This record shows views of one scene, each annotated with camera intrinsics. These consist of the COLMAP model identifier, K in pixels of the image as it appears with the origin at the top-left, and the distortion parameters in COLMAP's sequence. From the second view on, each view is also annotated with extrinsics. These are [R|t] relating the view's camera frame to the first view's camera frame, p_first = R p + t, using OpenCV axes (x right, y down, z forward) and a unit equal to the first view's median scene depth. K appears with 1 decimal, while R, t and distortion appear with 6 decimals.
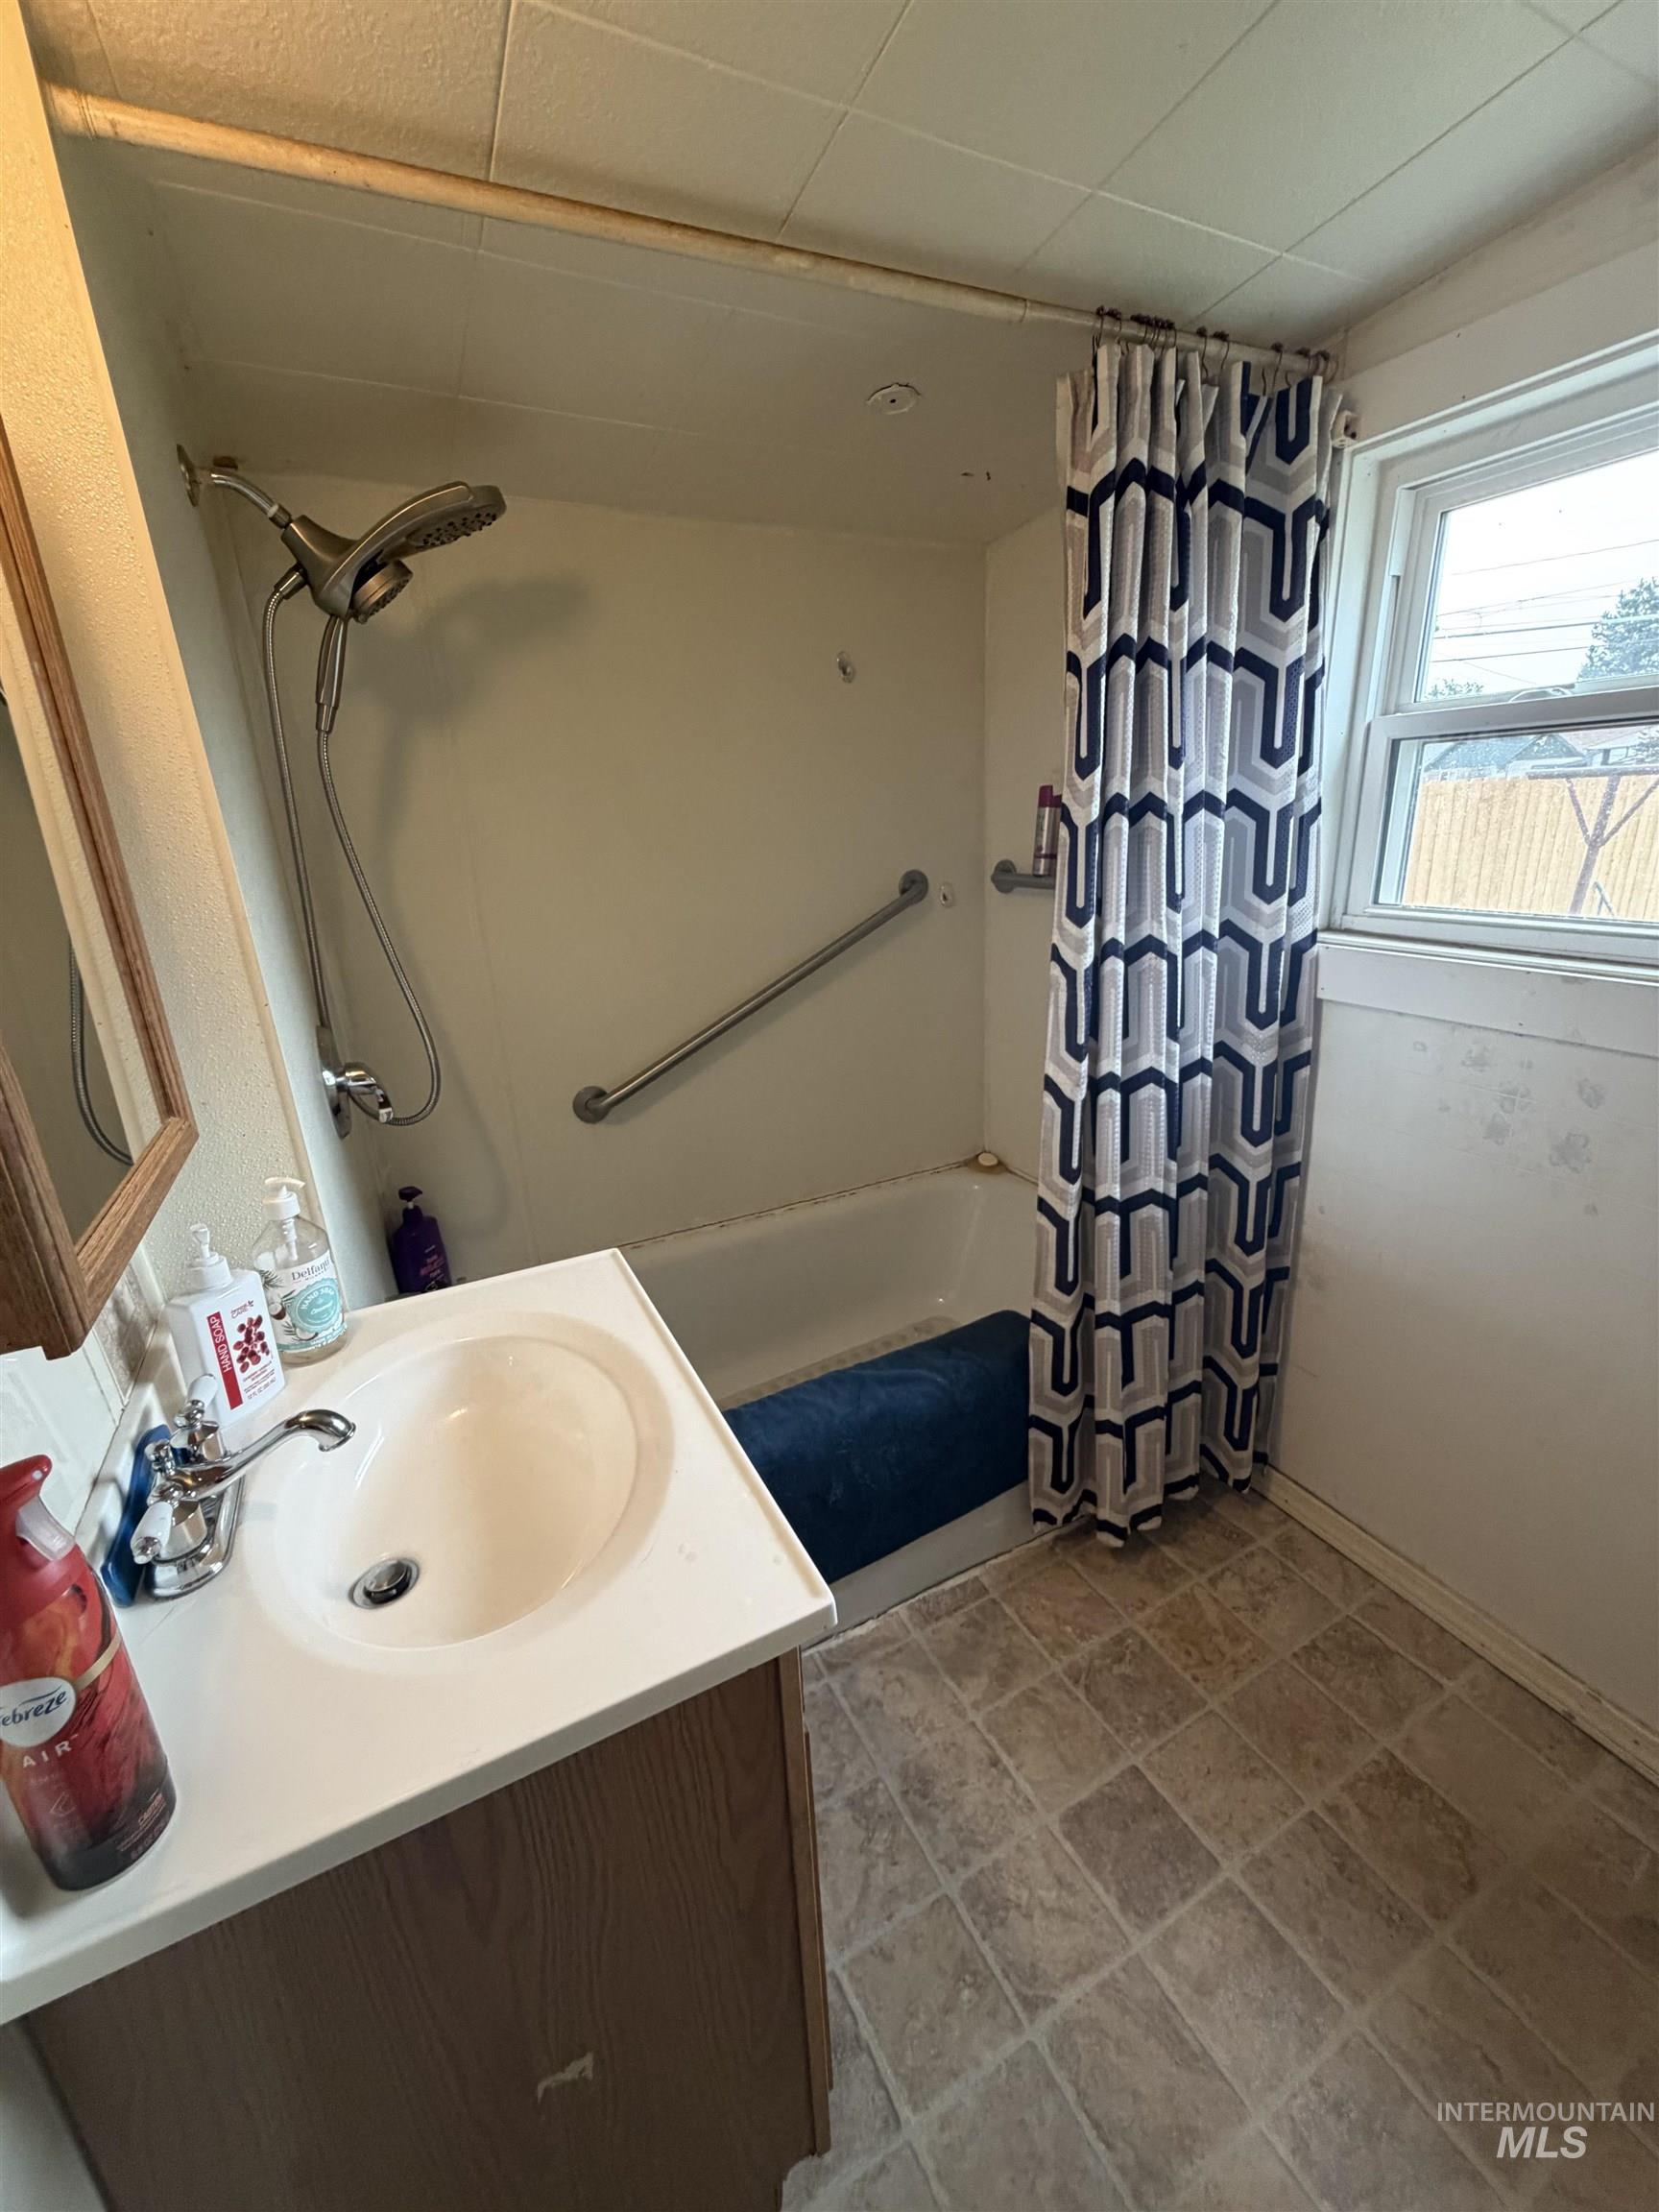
lens RADIAL K [[878.7, 0, 833.0], [0, 878.7, 1099.6], [0, 0, 1]] dist [0.000555, -0.000099]
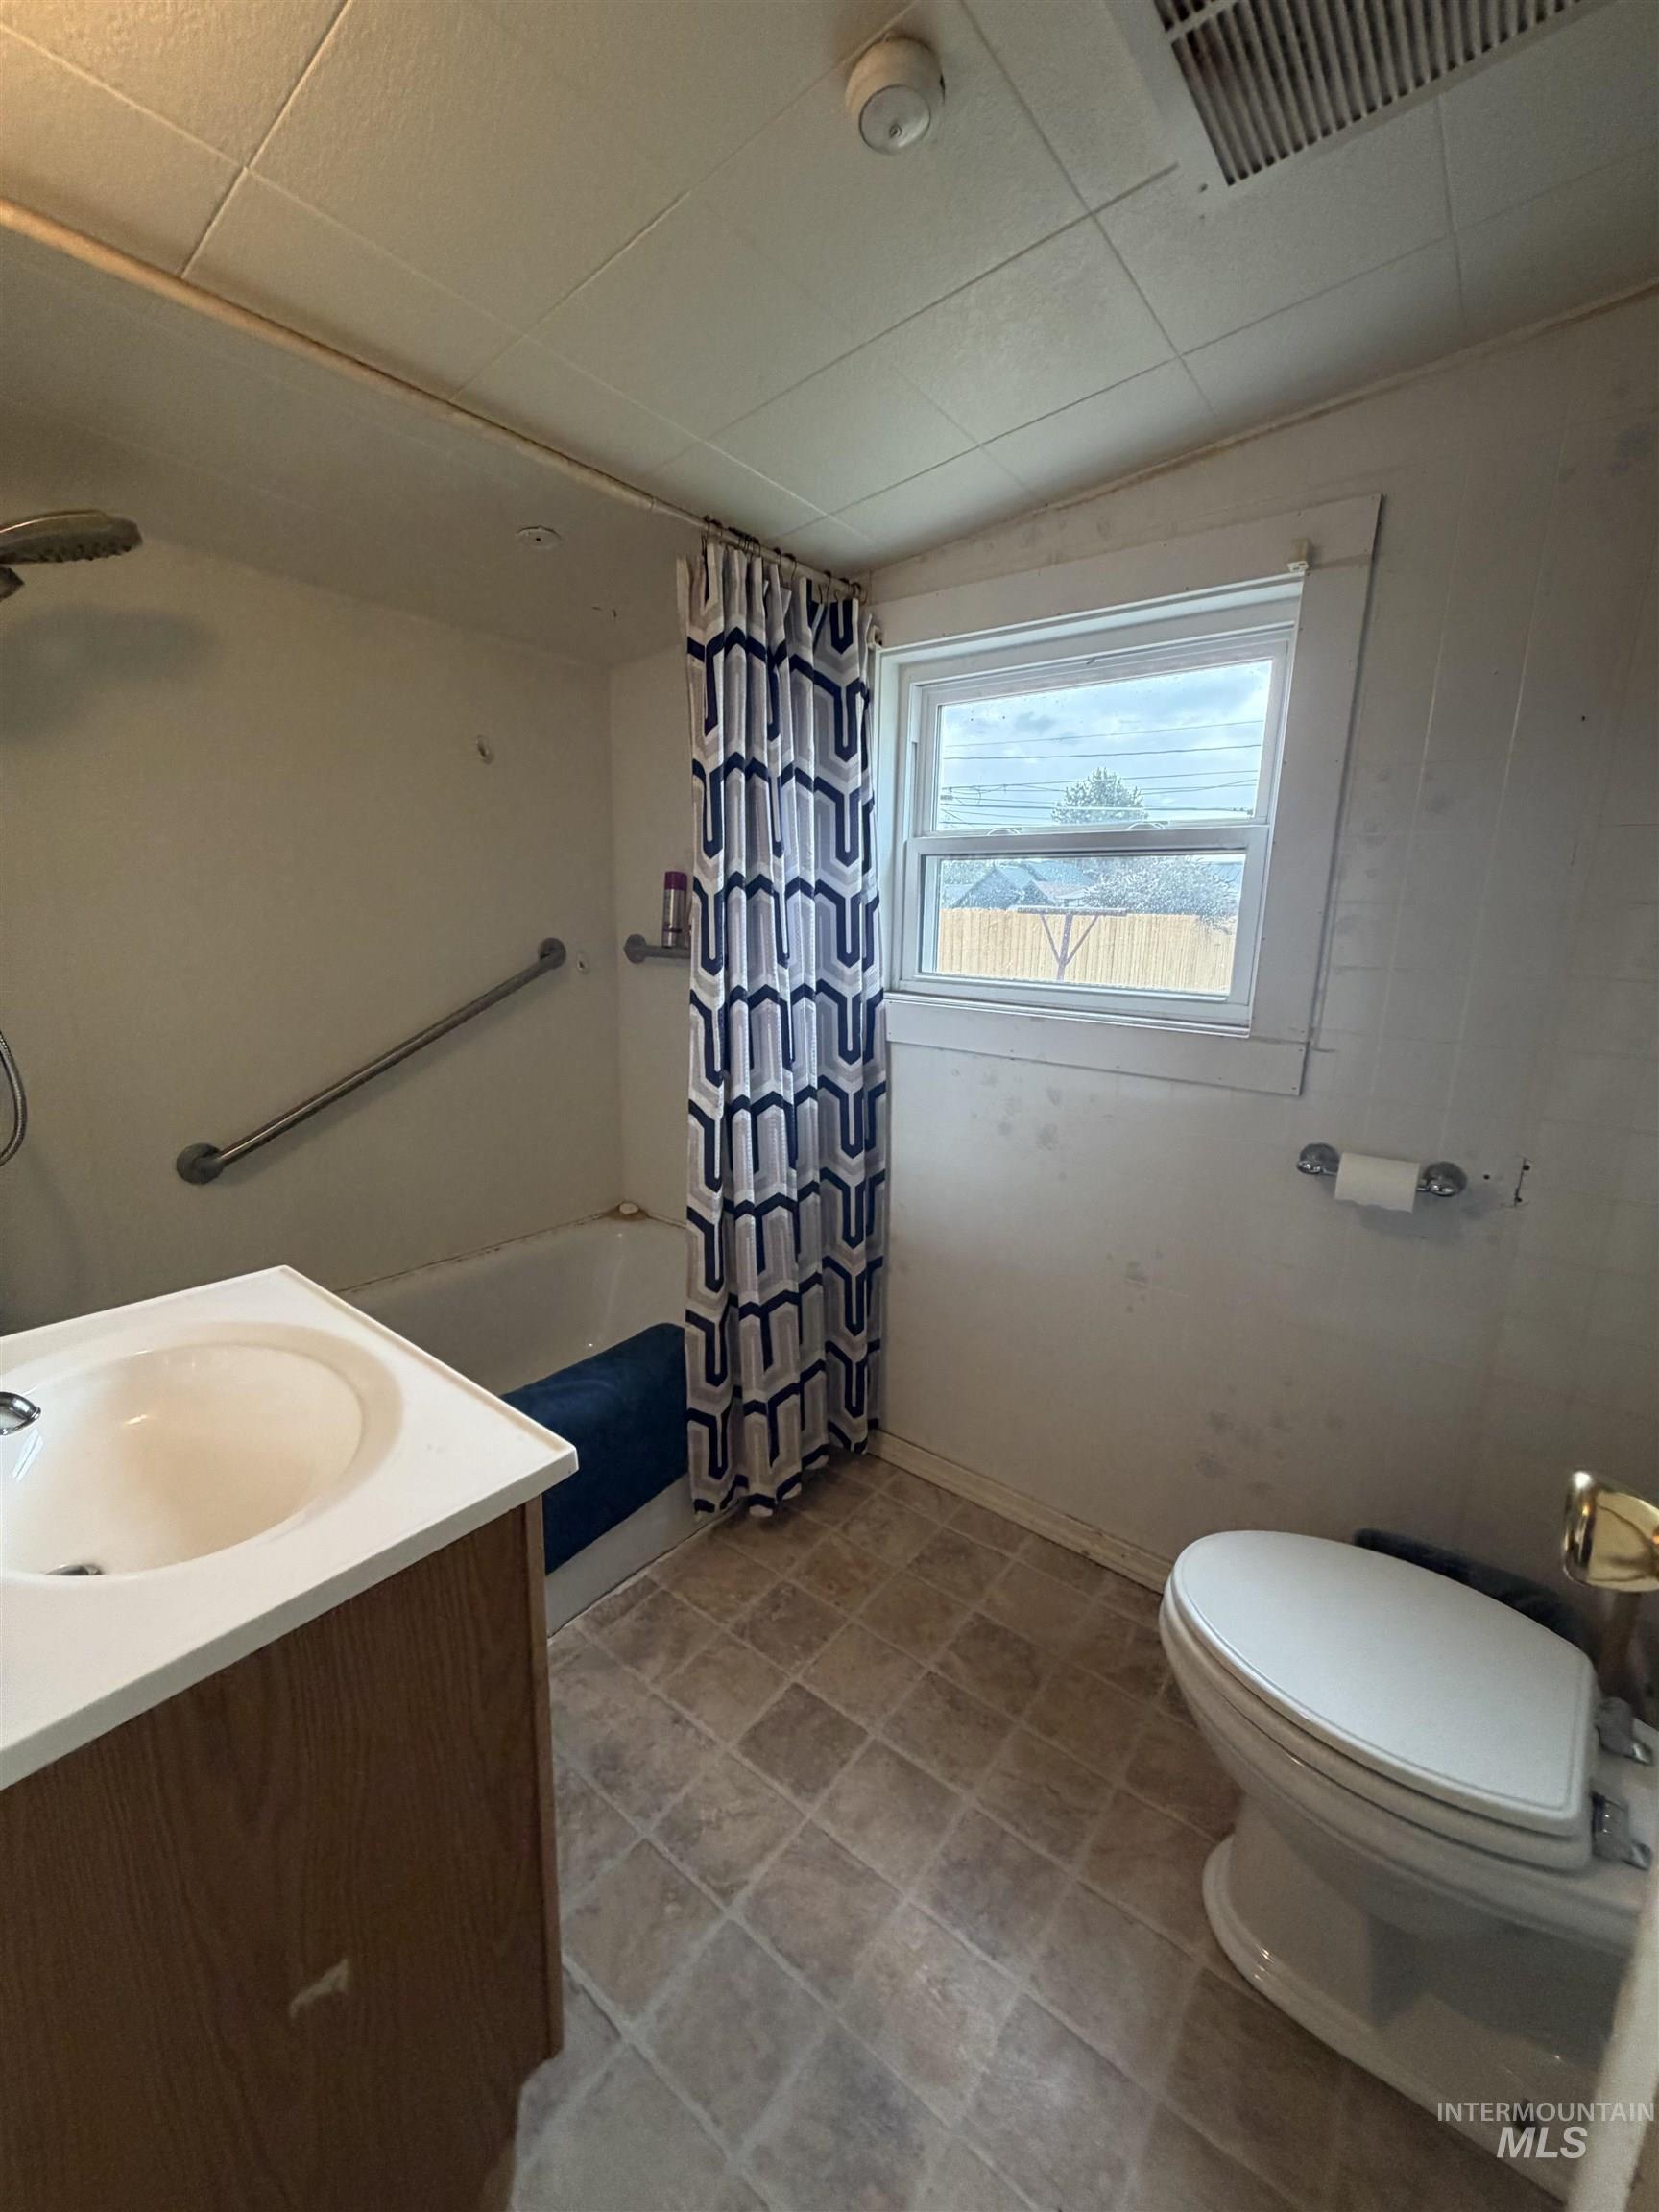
lens RADIAL K [[878.7, 0, 824.8], [0, 878.7, 1104.4], [0, 0, 1]] dist [0.000555, -0.000099]
pose [[0.909797, -0.019626, 0.414589, -0.085883], [0.064838, 0.993339, -0.095260, 0.105387], [-0.409958, 0.113549, 0.905009, -0.150763]]
